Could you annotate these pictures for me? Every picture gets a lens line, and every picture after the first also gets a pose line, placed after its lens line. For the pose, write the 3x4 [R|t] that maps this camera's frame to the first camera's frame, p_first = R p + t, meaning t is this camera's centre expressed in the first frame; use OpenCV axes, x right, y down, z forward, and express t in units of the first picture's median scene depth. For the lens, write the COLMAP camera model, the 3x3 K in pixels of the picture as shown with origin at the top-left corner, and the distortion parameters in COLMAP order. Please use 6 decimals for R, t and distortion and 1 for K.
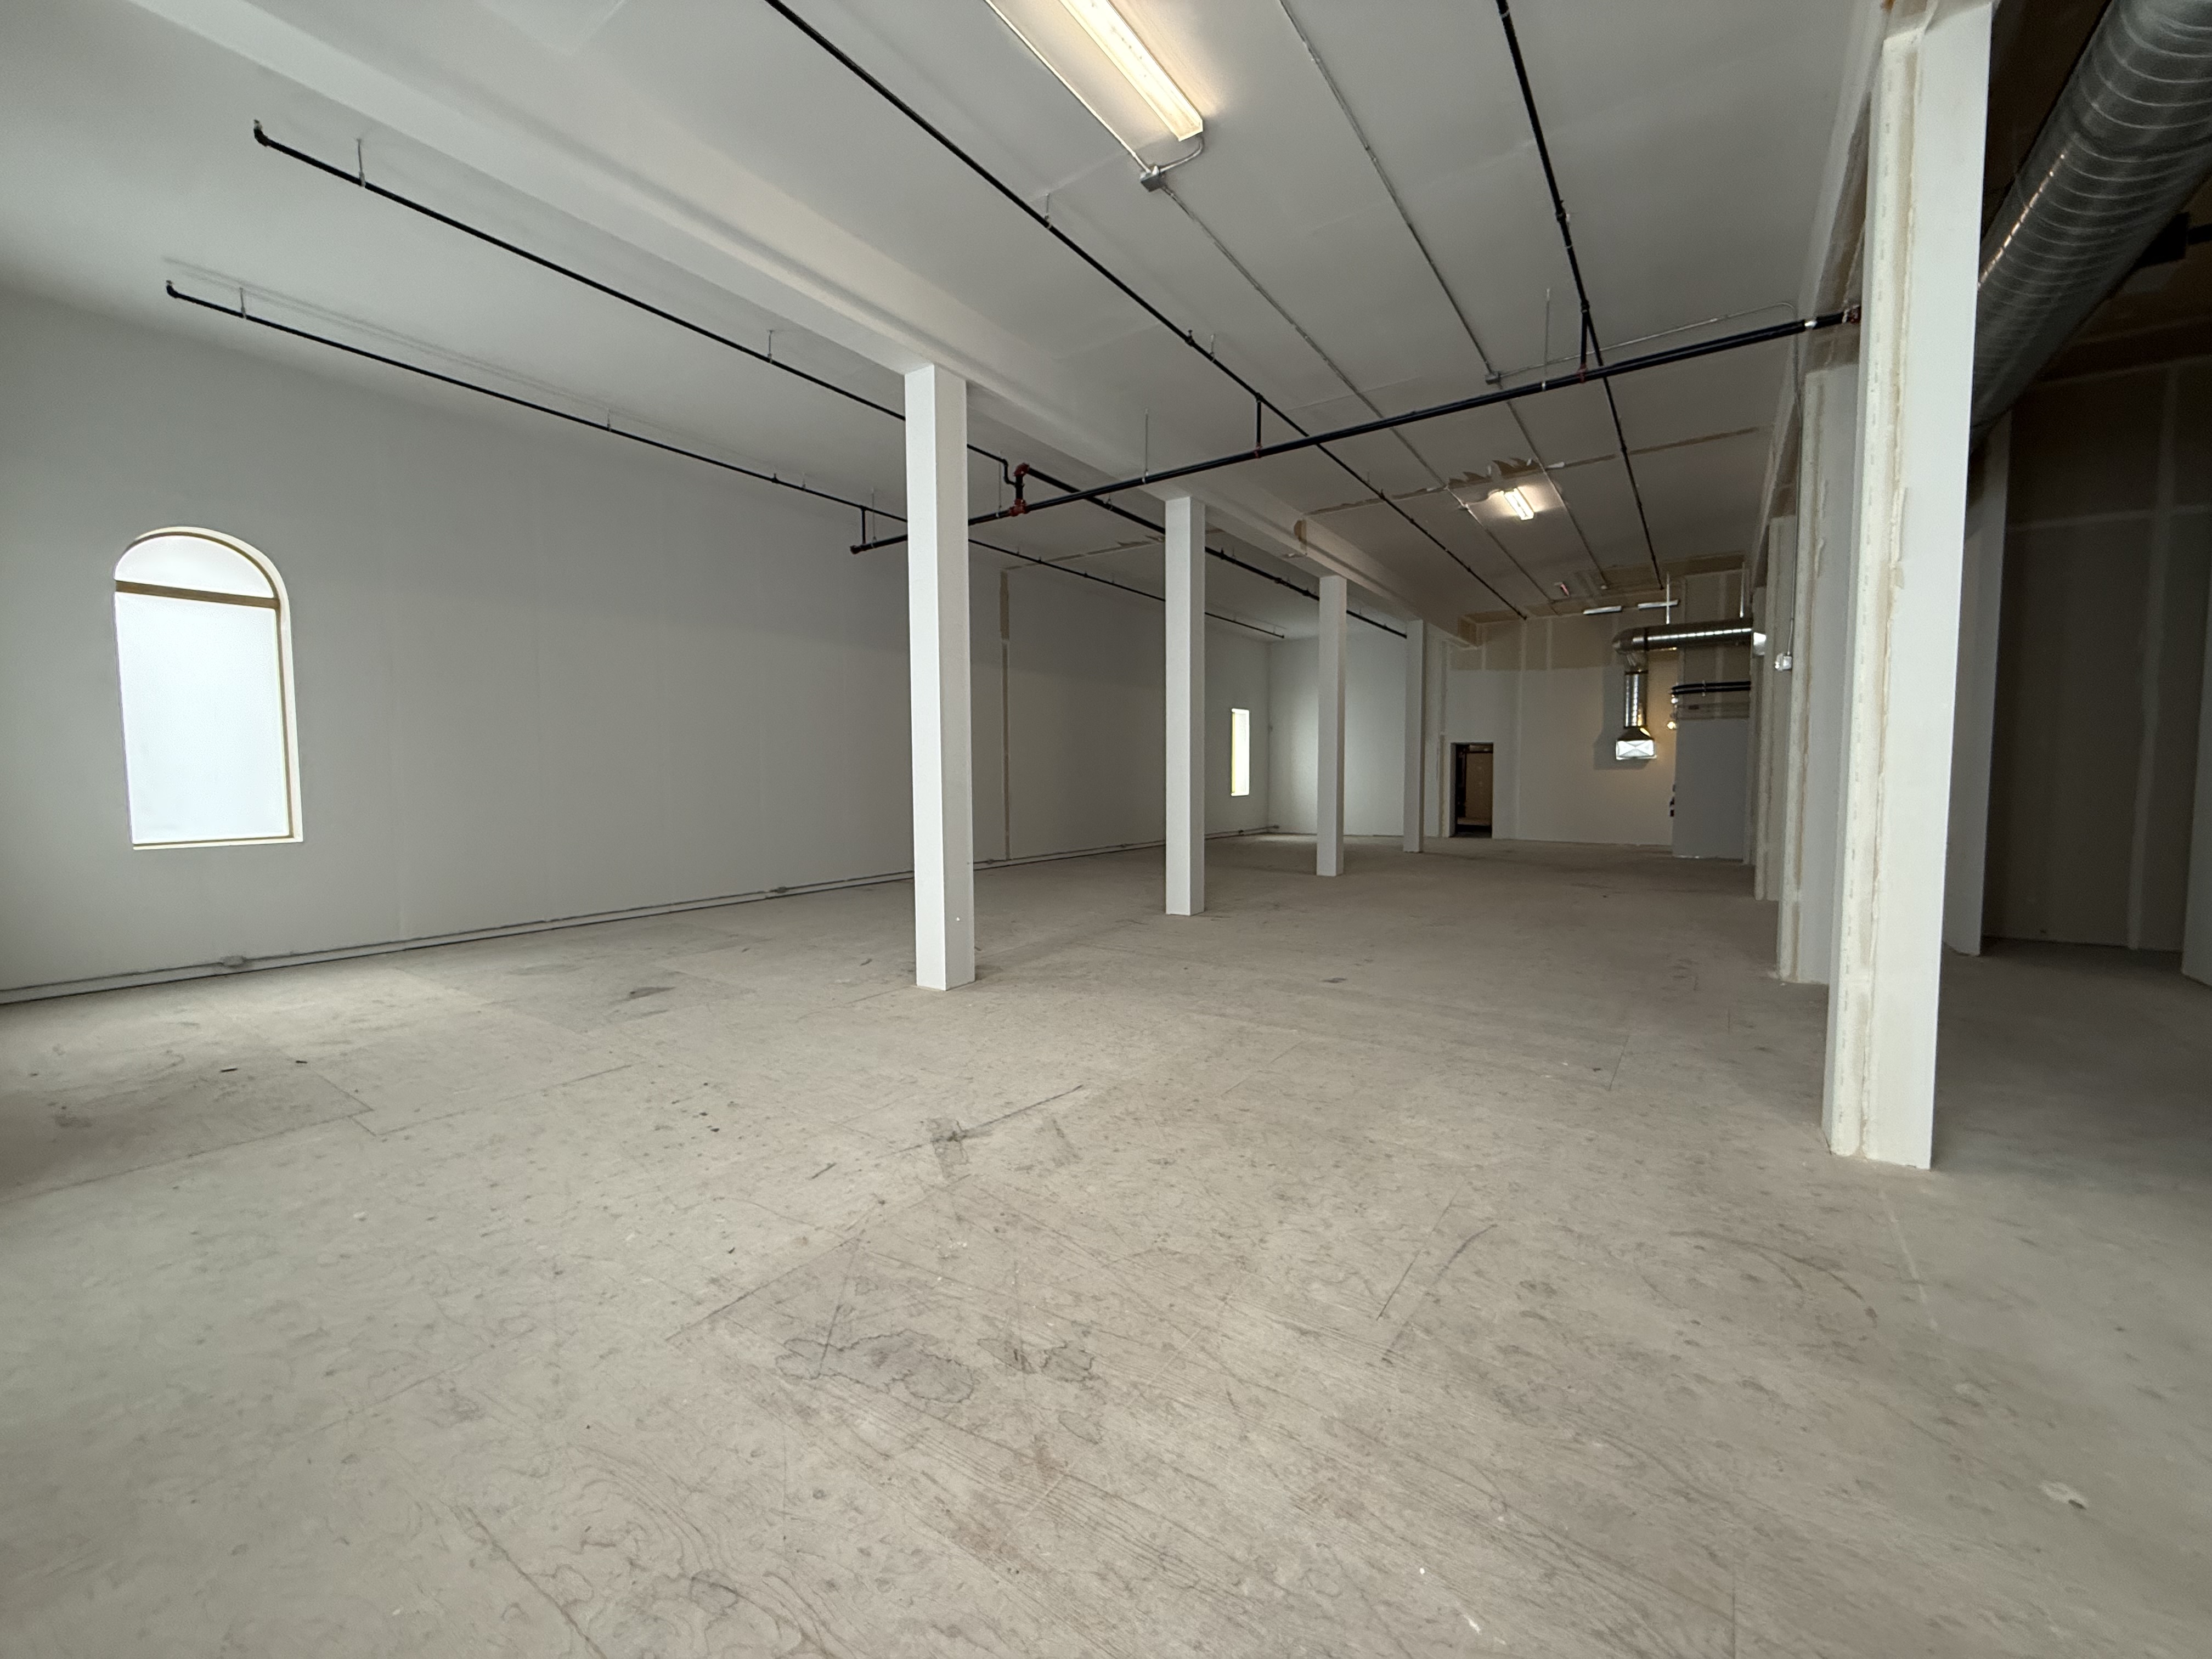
lens RADIAL K [[877.7, 0, 1102.8], [0, 877.7, 826.2], [0, 0, 1]] dist [0.000192, -0.000432]
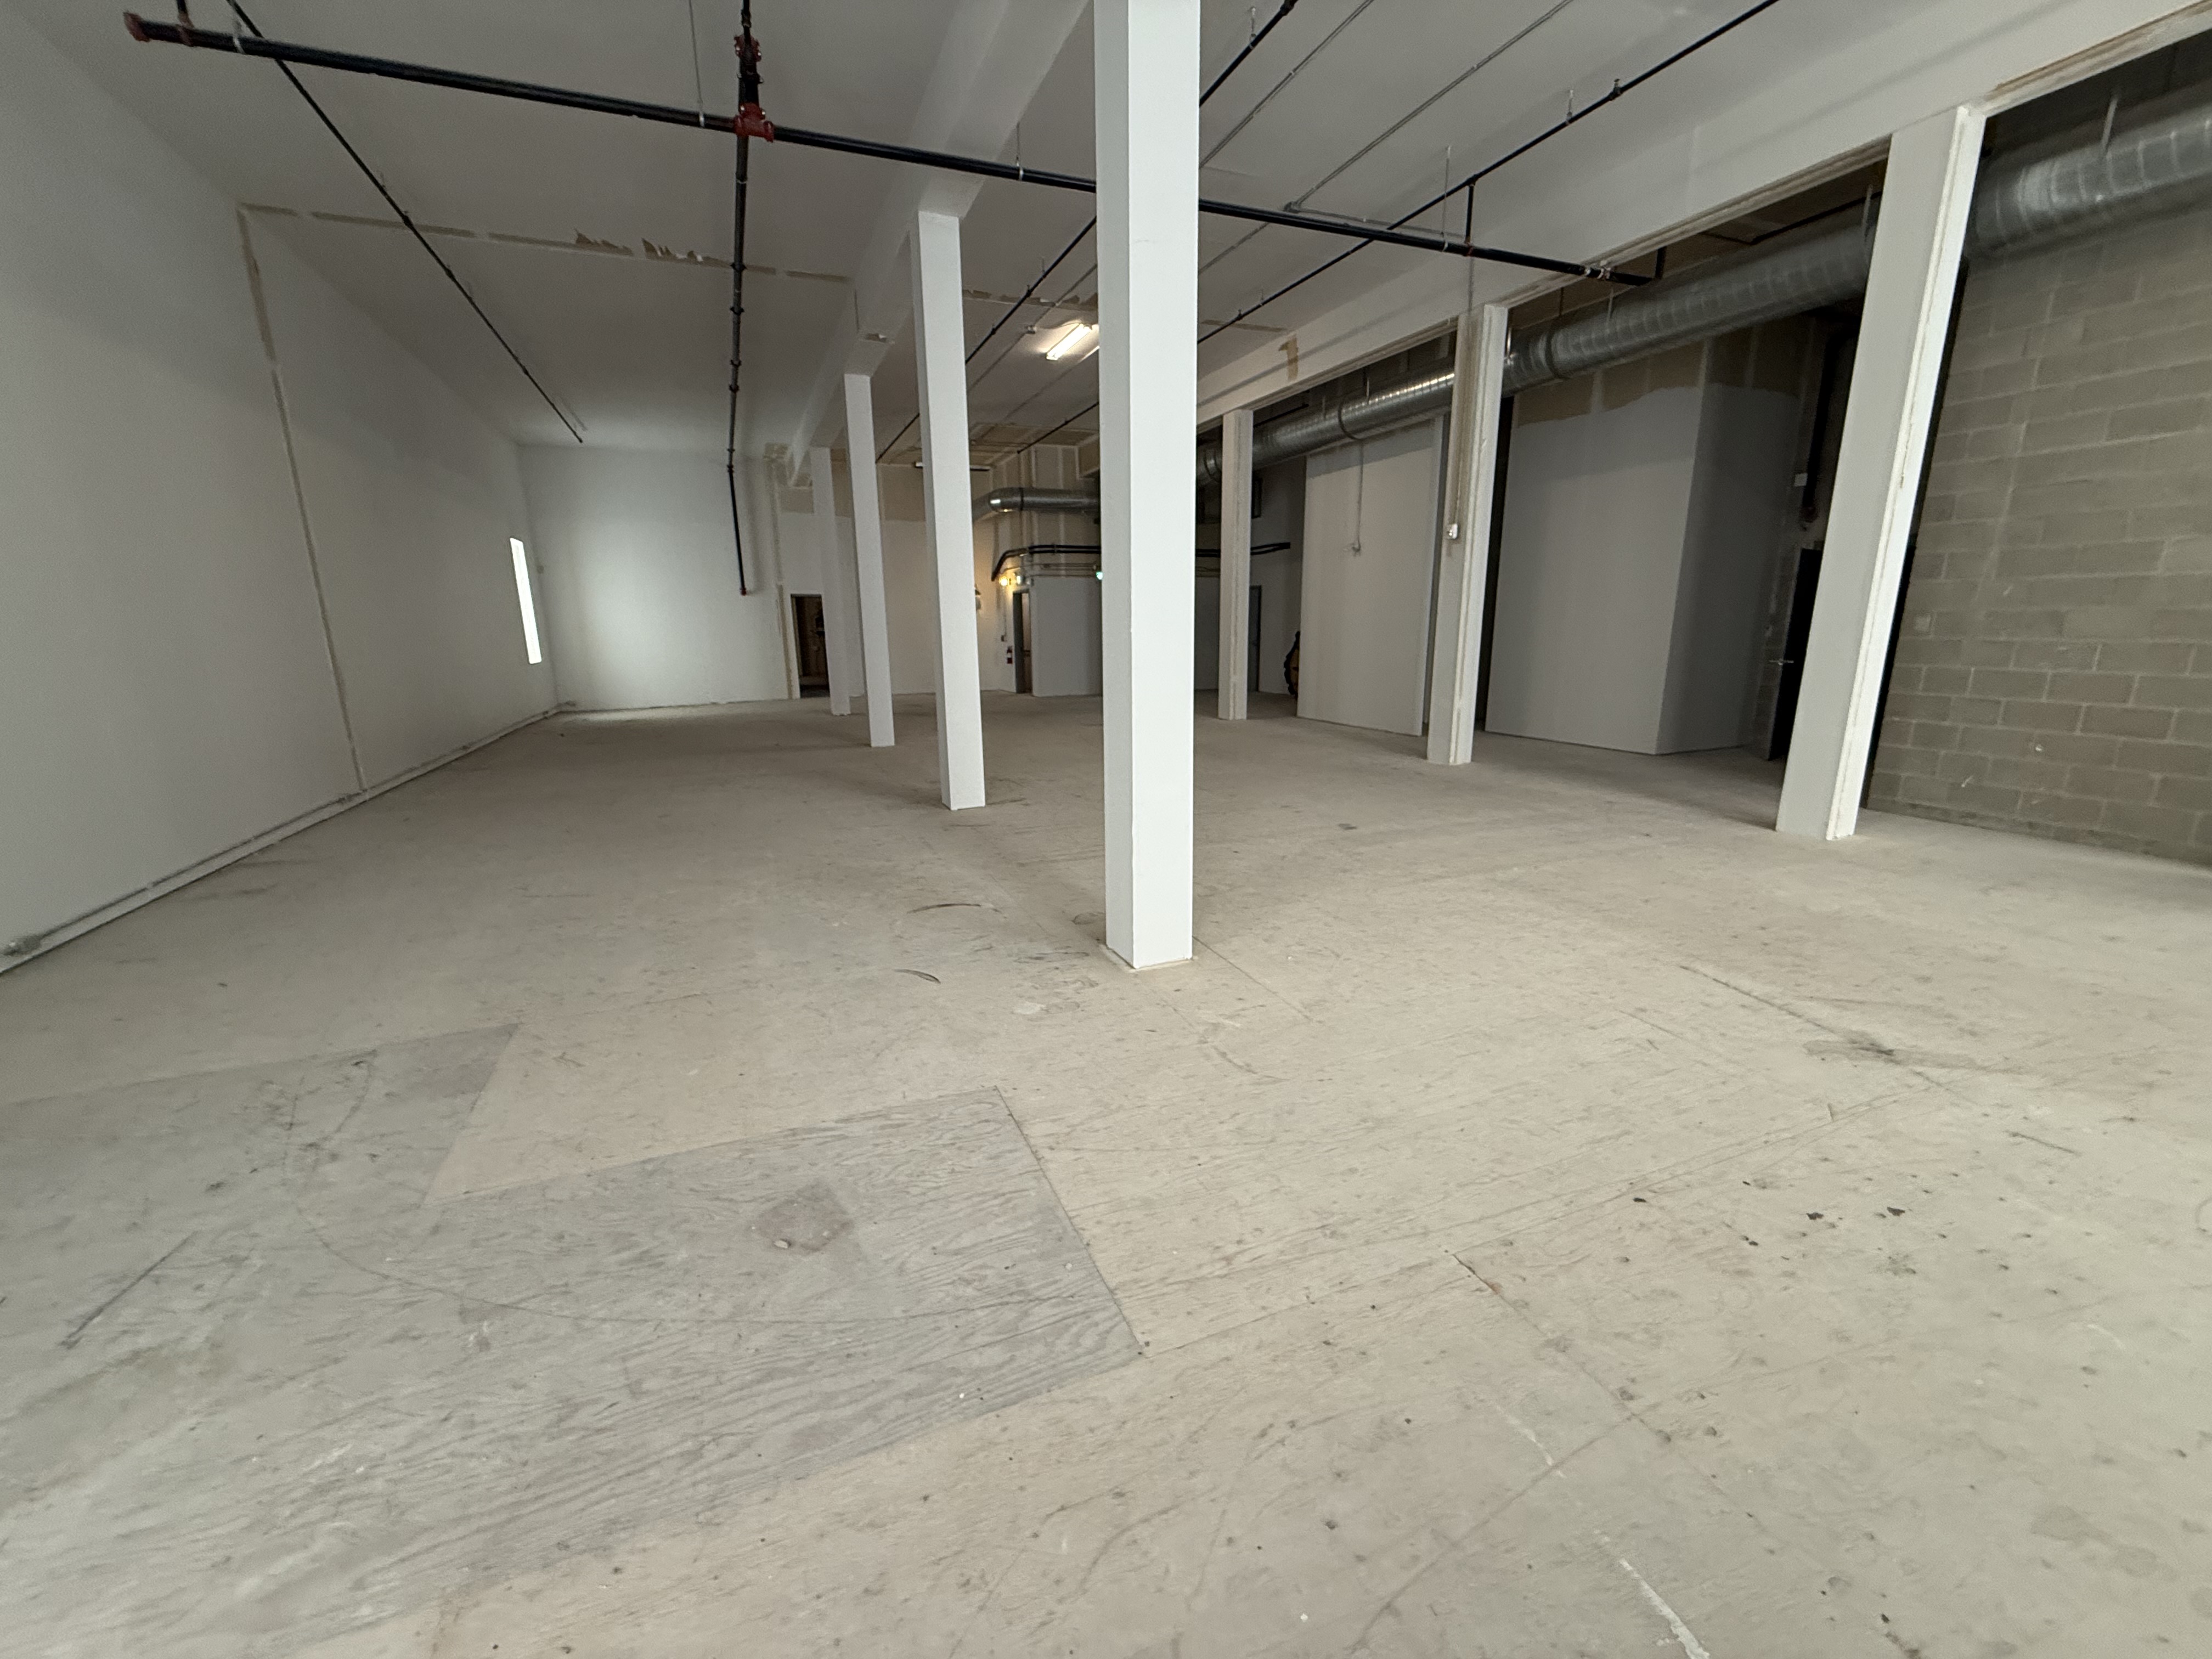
lens RADIAL K [[877.7, 0, 1102.8], [0, 877.7, 826.2], [0, 0, 1]] dist [0.000192, -0.000432]
pose [[0.540698, -0.195010, 0.818301, -0.992418], [0.065410, 0.979560, 0.190219, -0.047558], [-0.838670, -0.049326, 0.542402, 0.972922]]
